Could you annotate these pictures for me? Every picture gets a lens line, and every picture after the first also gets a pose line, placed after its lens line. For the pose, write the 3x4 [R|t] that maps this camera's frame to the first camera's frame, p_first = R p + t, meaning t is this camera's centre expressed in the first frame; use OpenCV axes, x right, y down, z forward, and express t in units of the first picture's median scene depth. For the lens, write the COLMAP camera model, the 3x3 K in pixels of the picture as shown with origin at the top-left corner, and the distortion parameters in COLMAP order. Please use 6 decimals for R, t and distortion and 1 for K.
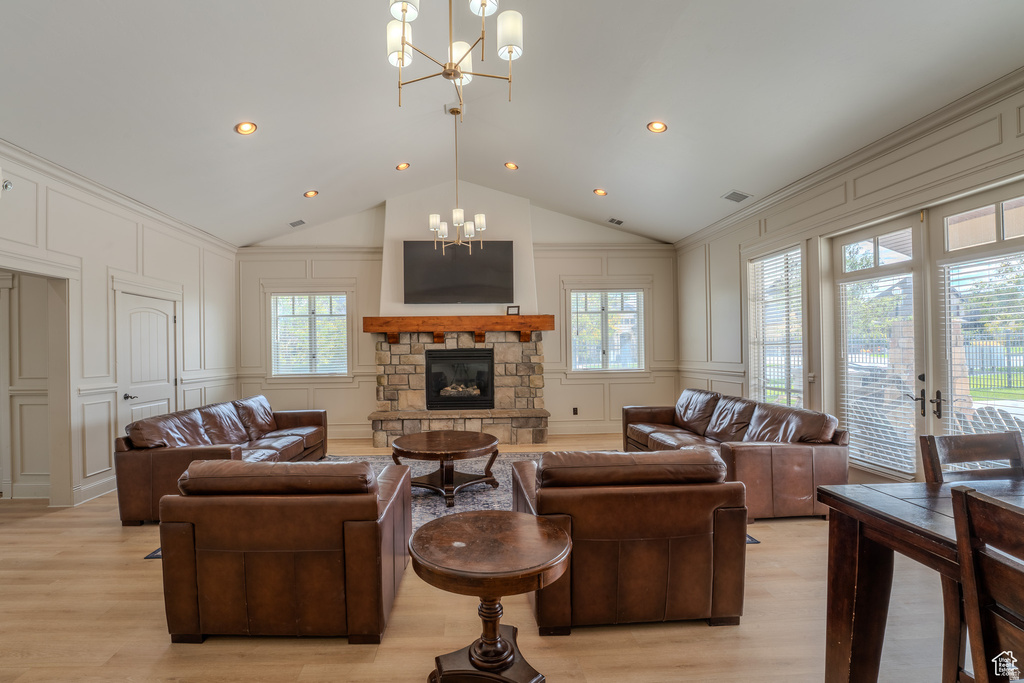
lens RADIAL K [[448.7, 0, 482.6], [0, 448.7, 349.0], [0, 0, 1]] dist [-0.024349, 0.000021]
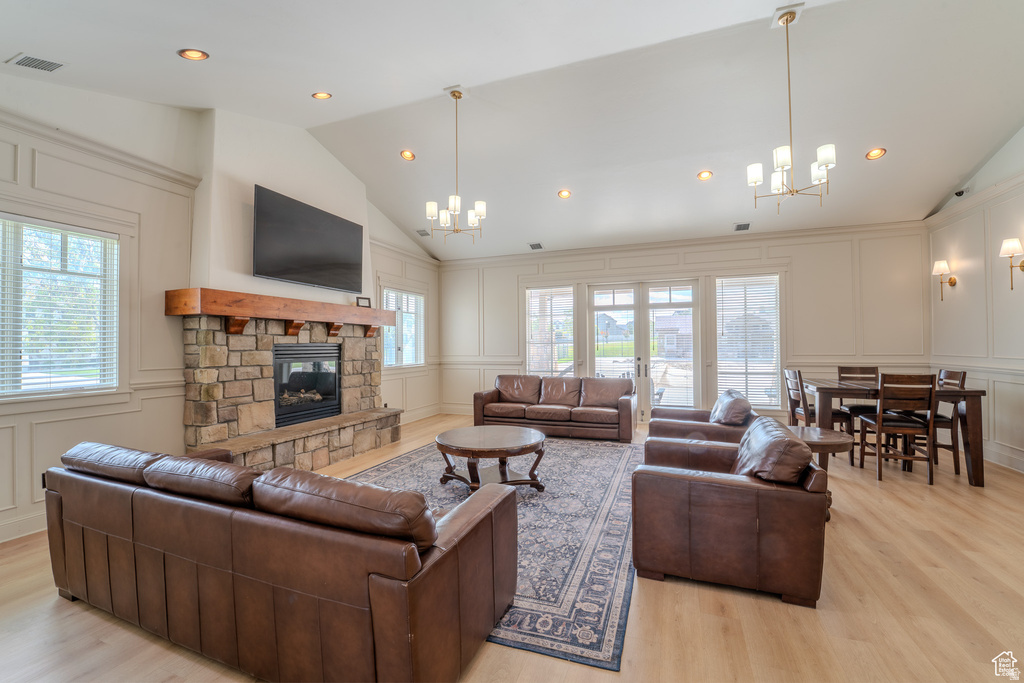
lens RADIAL K [[418.3, 0, 513.6], [0, 418.3, 339.4], [0, 0, 1]] dist [-0.025217, 0.003202]
pose [[0.395712, 0.024121, 0.918058, -0.588763], [-0.001060, 0.999666, -0.025808, 0.010963], [-0.918374, 0.009239, 0.395605, 0.386760]]
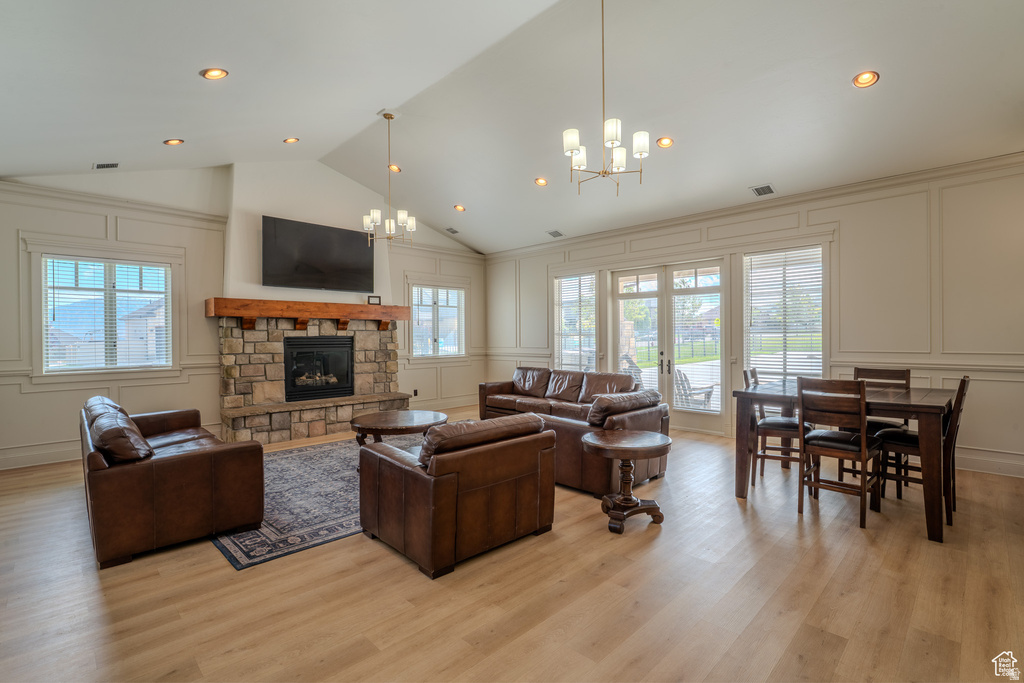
lens RADIAL K [[462.2, 0, 516.2], [0, 462.2, 339.4], [0, 0, 1]] dist [-0.015494, 0.000141]
pose [[0.734072, 0.004453, 0.679057, -0.423989], [-0.005781, 0.999983, -0.000308, 0.004484], [-0.679047, -0.003699, 0.734086, -0.022425]]
